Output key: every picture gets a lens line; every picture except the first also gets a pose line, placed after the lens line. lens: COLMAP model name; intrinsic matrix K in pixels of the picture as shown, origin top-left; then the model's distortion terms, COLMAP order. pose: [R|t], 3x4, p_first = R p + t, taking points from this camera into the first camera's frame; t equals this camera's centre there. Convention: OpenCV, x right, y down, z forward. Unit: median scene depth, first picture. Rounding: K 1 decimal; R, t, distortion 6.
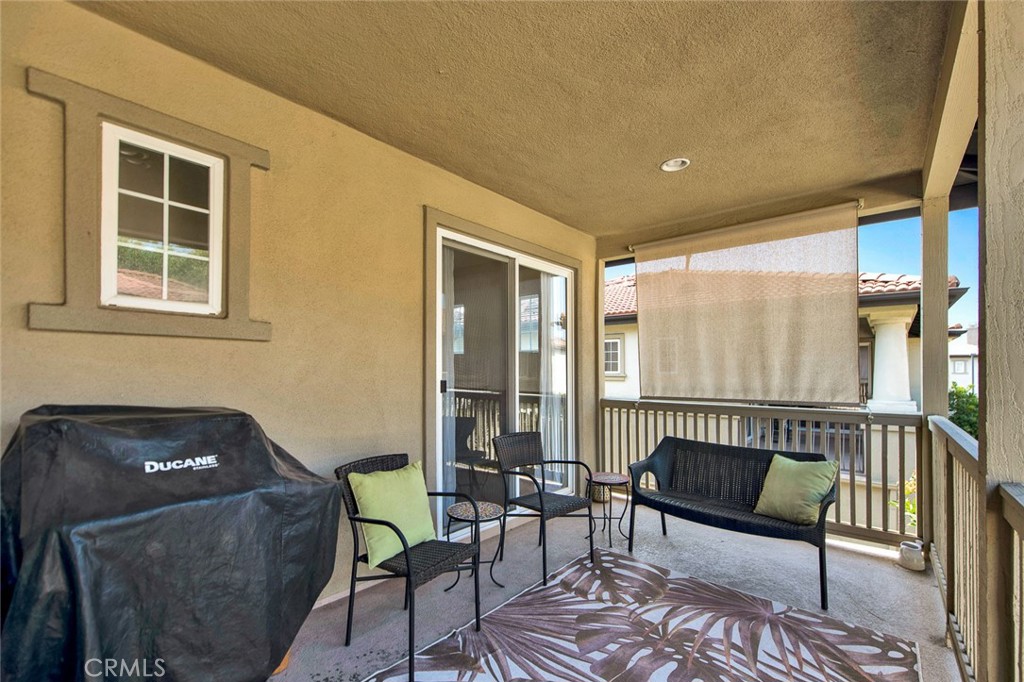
lens RADIAL K [[434.8, 0, 511.2], [0, 434.8, 367.4], [0, 0, 1]] dist [-0.000073, 0.000000]
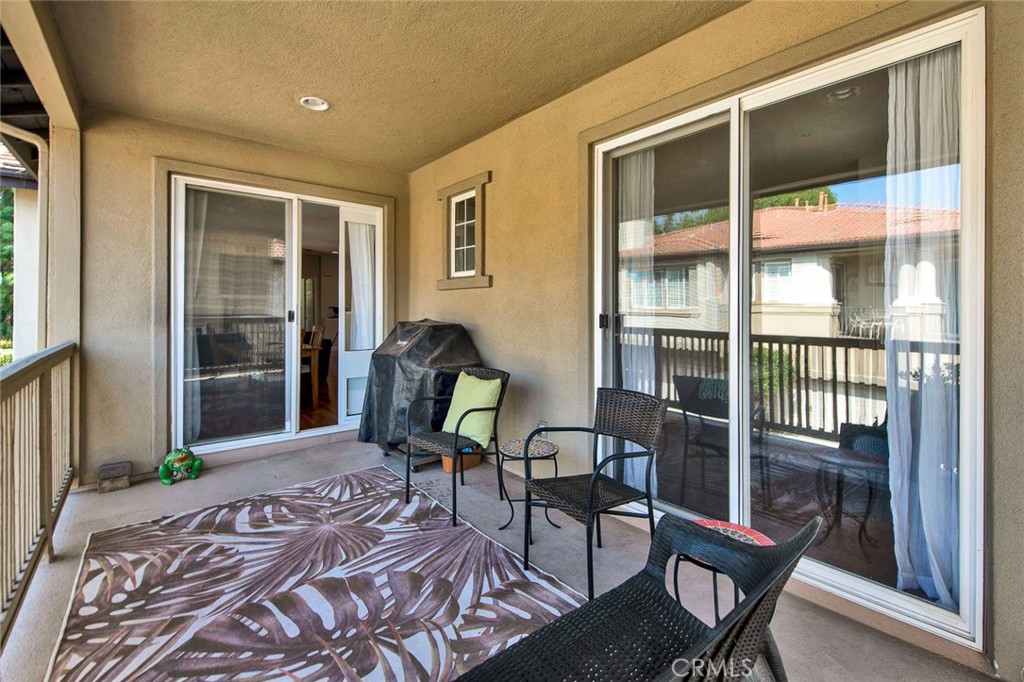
lens RADIAL K [[443.9, 0, 510.7], [0, 443.9, 312.0], [0, 0, 1]] dist [0.000293, 0.000066]
pose [[-0.149957, 0.000952, -0.988692, 1.060483], [0.009865, 0.999951, -0.000534, 0.033809], [0.988643, -0.009833, -0.149959, 1.312166]]
